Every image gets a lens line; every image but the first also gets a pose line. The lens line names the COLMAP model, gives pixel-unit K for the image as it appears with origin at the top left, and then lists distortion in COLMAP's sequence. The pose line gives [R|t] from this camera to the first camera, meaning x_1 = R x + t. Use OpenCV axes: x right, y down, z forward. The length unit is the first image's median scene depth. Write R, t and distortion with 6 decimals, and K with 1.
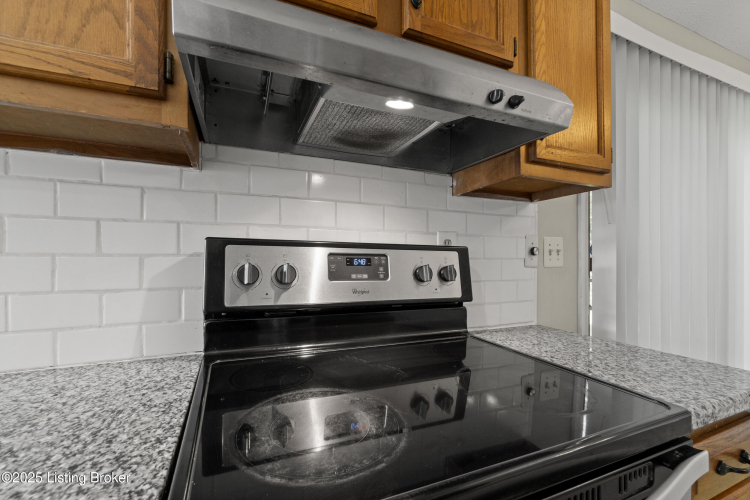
lens RADIAL K [[325.4, 0, 374.3], [0, 325.4, 255.3], [0, 0, 1]] dist [-0.007225, -0.000488]
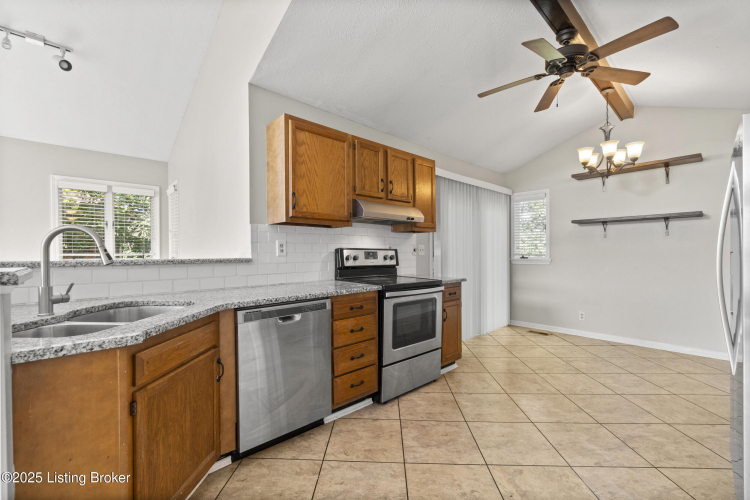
lens RADIAL K [[325.4, 0, 376.5], [0, 325.4, 254.9], [0, 0, 1]] dist [-0.007225, -0.000488]
pose [[0.940179, -0.012732, 0.340444, -1.076987], [0.007867, 0.999846, 0.015667, -0.022331], [-0.340591, -0.012051, 0.940134, -2.112073]]
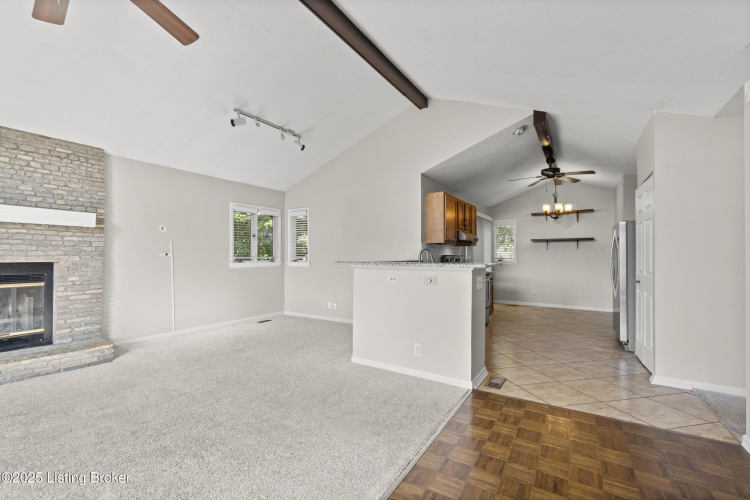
lens RADIAL K [[325.4, 0, 378.9], [0, 325.4, 254.2], [0, 0, 1]] dist [-0.007225, -0.000488]
pose [[0.821692, -0.001870, 0.569929, -4.488901], [-0.001247, 0.999986, 0.005079, -0.085971], [-0.569930, -0.004884, 0.821678, -3.168608]]
